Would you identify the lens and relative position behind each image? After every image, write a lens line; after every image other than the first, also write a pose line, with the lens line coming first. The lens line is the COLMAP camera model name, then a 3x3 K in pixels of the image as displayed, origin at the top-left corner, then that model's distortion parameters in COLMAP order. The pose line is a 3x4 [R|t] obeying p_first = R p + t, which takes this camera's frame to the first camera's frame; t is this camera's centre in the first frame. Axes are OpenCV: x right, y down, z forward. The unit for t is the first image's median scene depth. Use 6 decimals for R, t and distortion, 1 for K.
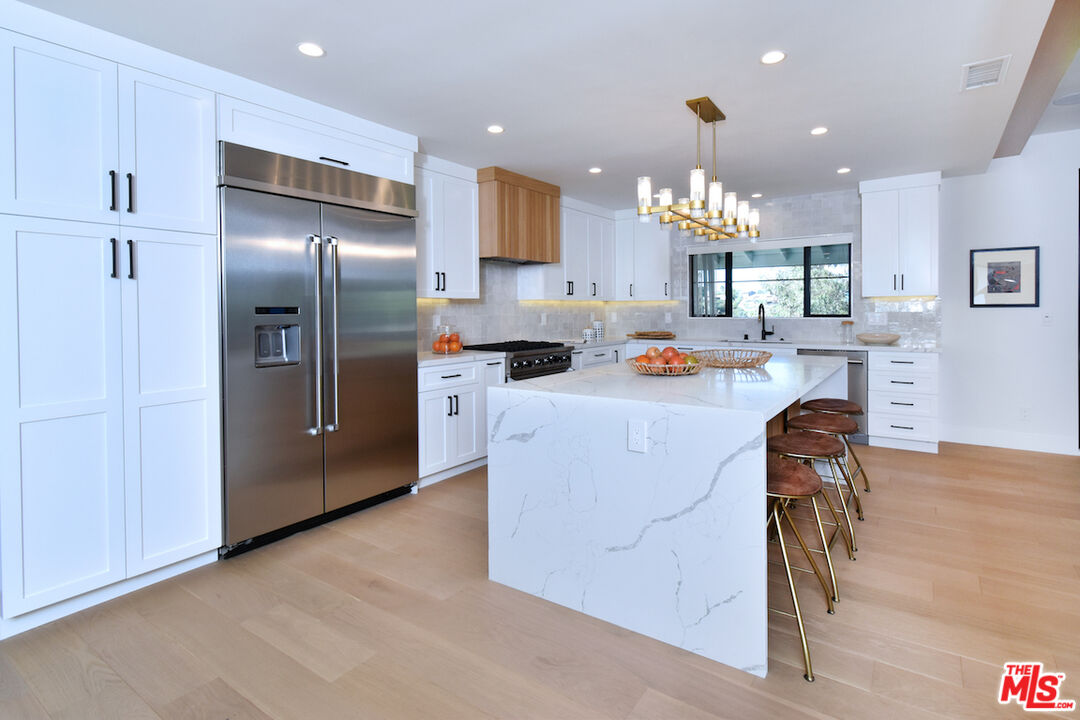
lens RADIAL K [[542.5, 0, 541.4], [0, 542.5, 316.5], [0, 0, 1]] dist [-0.002536, -0.002666]
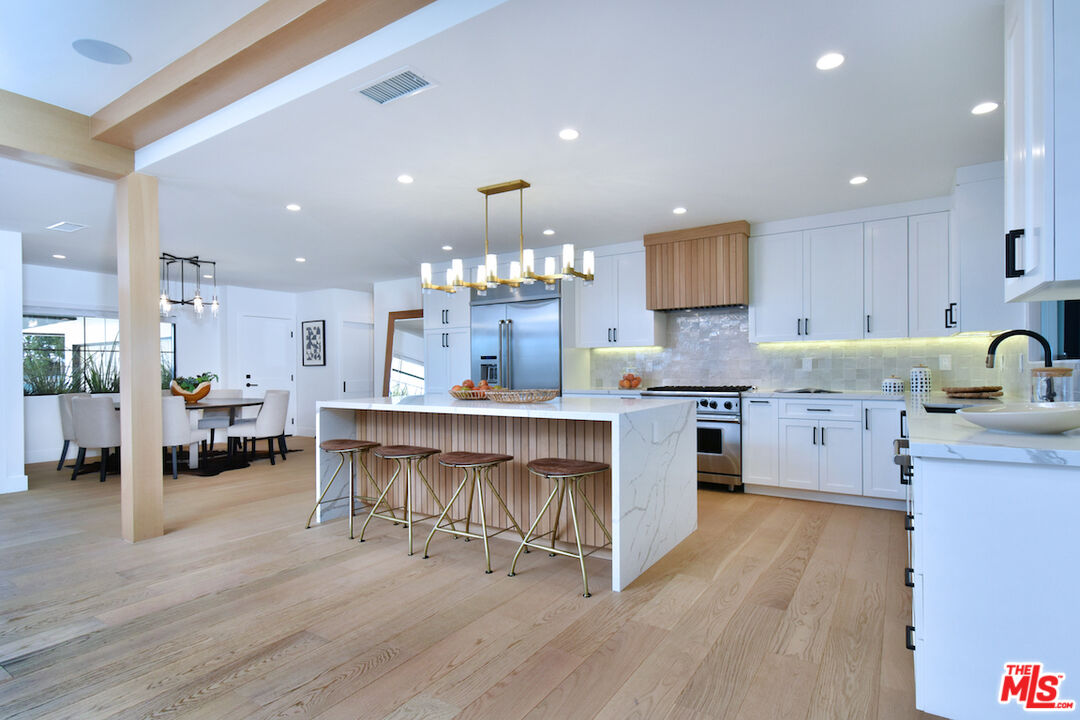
lens RADIAL K [[554.2, 0, 534.2], [0, 554.2, 364.8], [0, 0, 1]] dist [-0.004235, -0.000286]
pose [[0.046802, 0.004549, -0.998894, 1.330038], [-0.003692, 0.999984, 0.004381, 0.005313], [0.998897, 0.003483, 0.046818, 0.825851]]
